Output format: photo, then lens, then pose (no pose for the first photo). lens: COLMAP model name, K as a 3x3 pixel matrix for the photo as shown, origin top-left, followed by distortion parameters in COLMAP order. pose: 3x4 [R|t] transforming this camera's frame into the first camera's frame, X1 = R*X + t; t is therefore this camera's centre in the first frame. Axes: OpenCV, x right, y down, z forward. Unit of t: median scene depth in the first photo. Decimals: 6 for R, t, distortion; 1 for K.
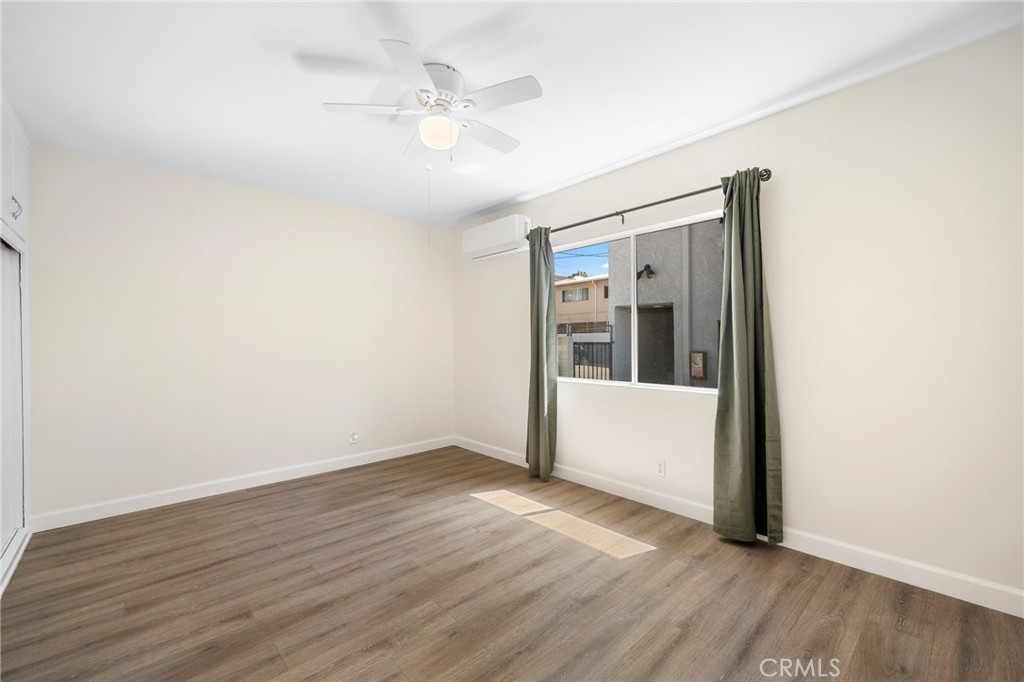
lens RADIAL K [[429.0, 0, 510.4], [0, 429.0, 341.3], [0, 0, 1]] dist [-0.000913, 0.002519]
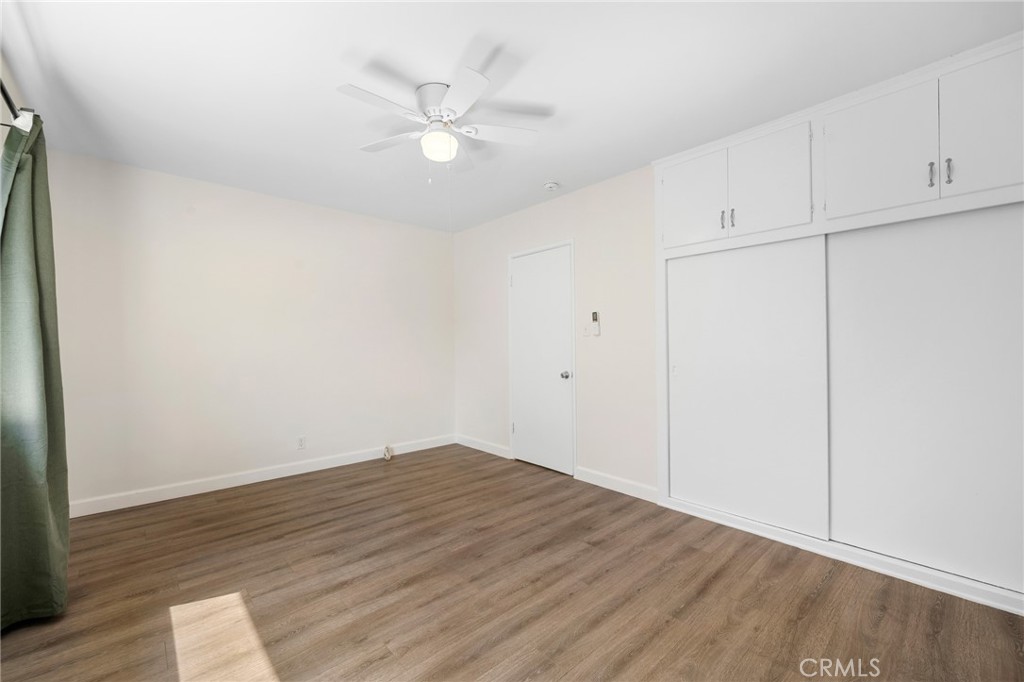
lens RADIAL K [[429.0, 0, 508.7], [0, 429.0, 340.4], [0, 0, 1]] dist [-0.000913, 0.002519]
pose [[-0.999782, 0.019048, 0.008579, -0.328122], [0.018997, 0.999802, -0.005958, 0.013064], [-0.008691, -0.005794, -0.999945, 1.998206]]
